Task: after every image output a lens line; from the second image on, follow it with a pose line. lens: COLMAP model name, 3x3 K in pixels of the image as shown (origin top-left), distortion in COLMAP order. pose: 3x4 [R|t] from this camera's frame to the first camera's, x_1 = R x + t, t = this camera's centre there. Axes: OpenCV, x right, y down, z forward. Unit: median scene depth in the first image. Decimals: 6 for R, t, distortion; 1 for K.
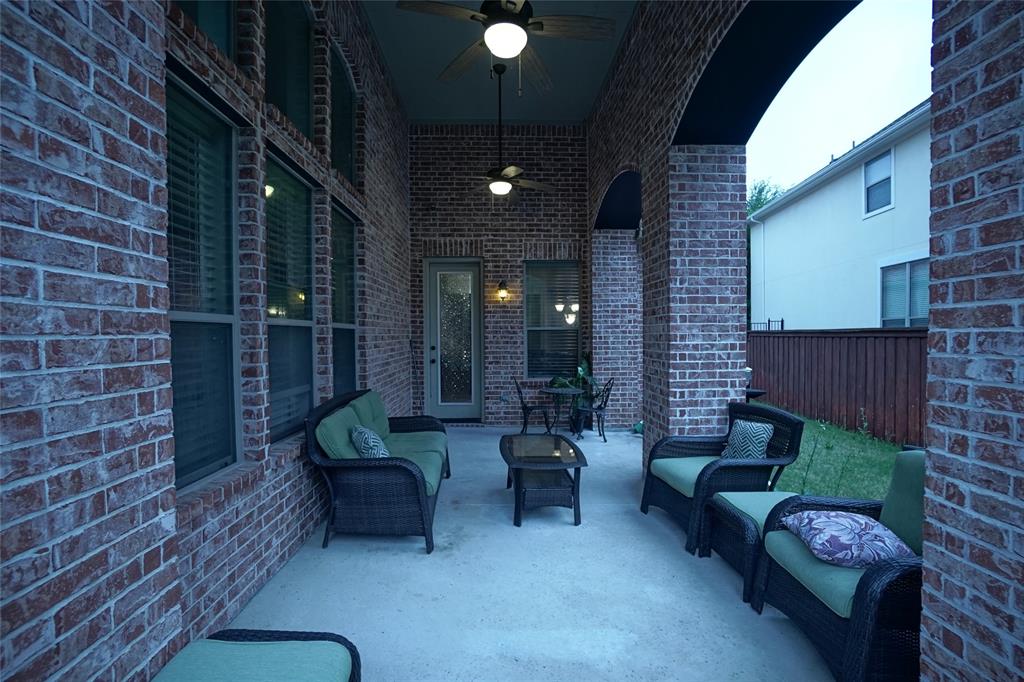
lens RADIAL K [[452.8, 0, 507.8], [0, 452.8, 349.2], [0, 0, 1]] dist [-0.056706, 0.020678]
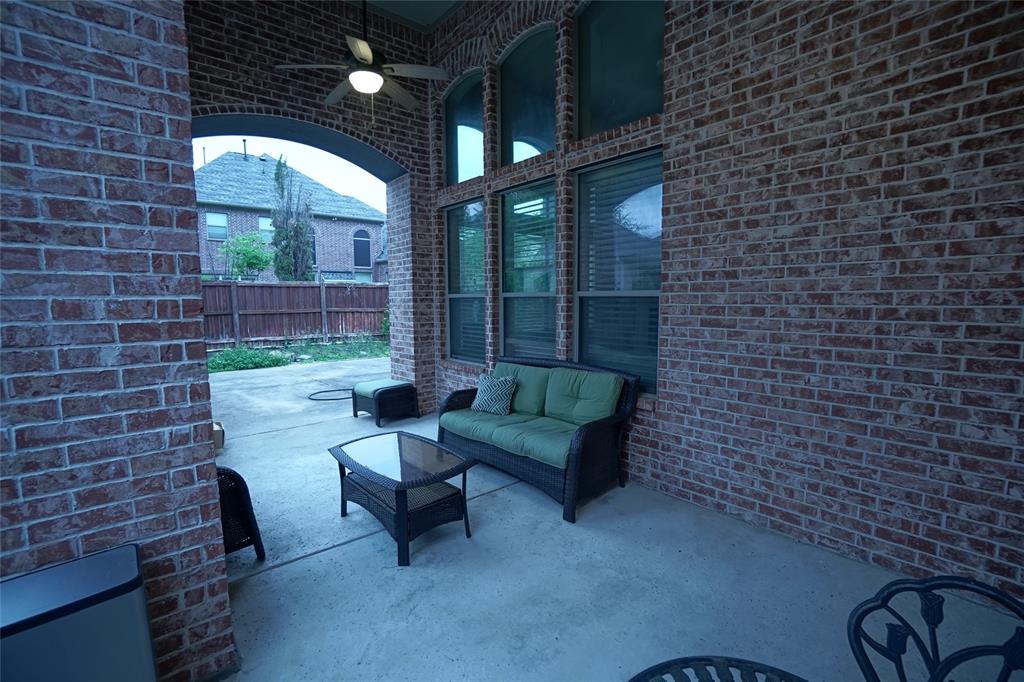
lens RADIAL K [[452.8, 0, 507.8], [0, 452.8, 349.2], [0, 0, 1]] dist [-0.056706, 0.020678]
pose [[-0.769280, 0.078031, -0.634129, 1.212630], [-0.010304, 0.990870, 0.134429, -0.187224], [0.638828, 0.109947, -0.761452, 4.909709]]
